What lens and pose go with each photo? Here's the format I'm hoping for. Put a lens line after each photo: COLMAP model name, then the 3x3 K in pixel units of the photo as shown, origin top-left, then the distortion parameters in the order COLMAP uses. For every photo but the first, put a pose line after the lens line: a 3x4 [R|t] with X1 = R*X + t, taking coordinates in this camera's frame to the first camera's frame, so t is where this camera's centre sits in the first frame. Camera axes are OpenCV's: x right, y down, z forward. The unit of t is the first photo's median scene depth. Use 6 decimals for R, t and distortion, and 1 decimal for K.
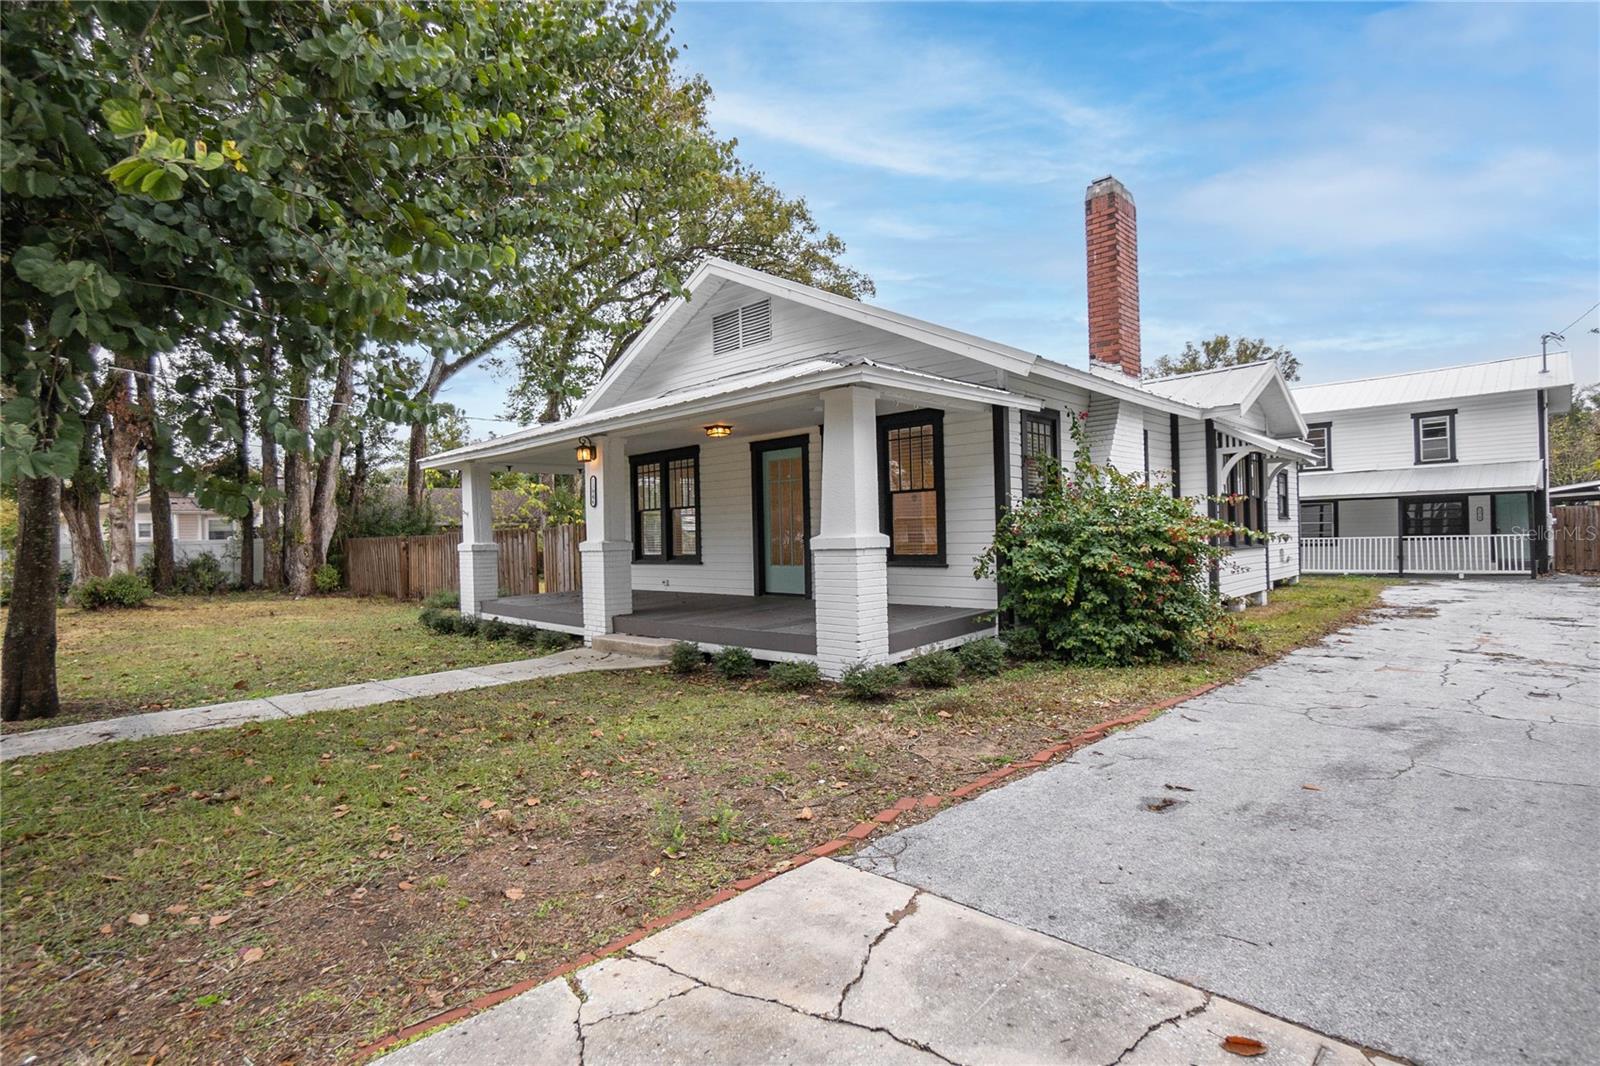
lens RADIAL K [[765.3, 0, 797.0], [0, 765.3, 548.1], [0, 0, 1]] dist [-0.063125, 0.023944]
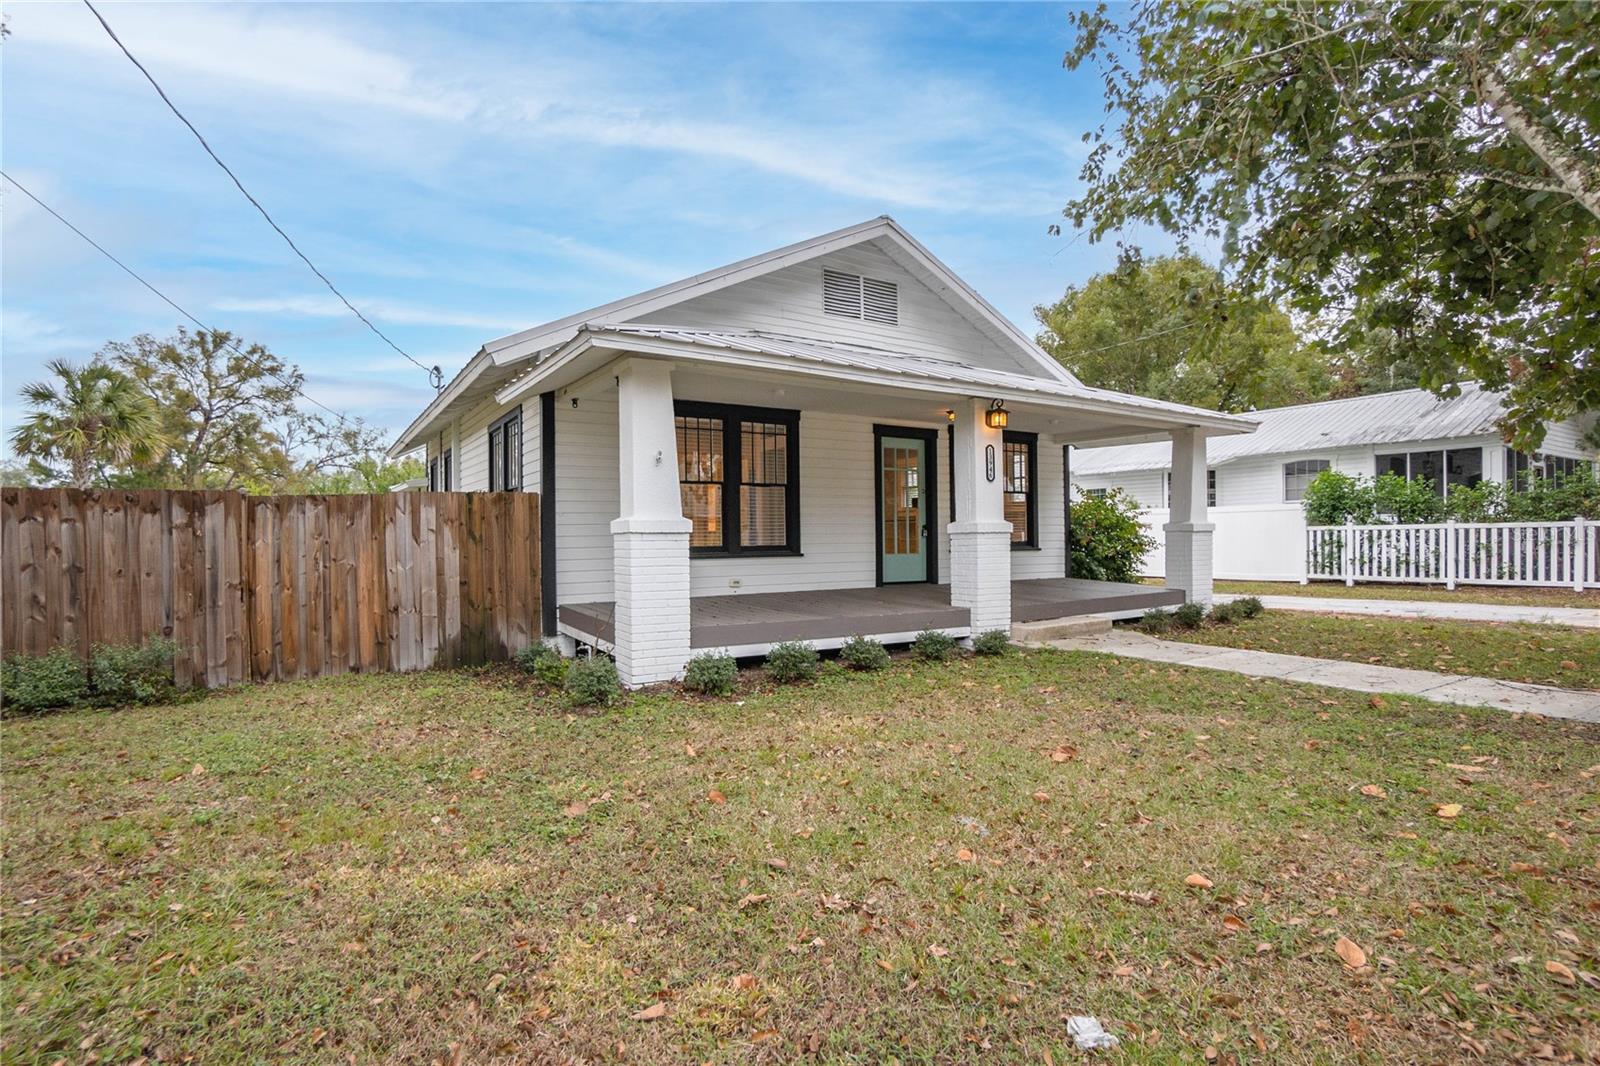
lens RADIAL K [[765.3, 0, 797.0], [0, 765.3, 548.1], [0, 0, 1]] dist [-0.063125, 0.023944]
pose [[0.246638, -0.008003, 0.969075, -0.951760], [0.004754, 0.999964, 0.007048, 0.006843], [-0.969096, 0.002869, 0.246667, 0.819178]]
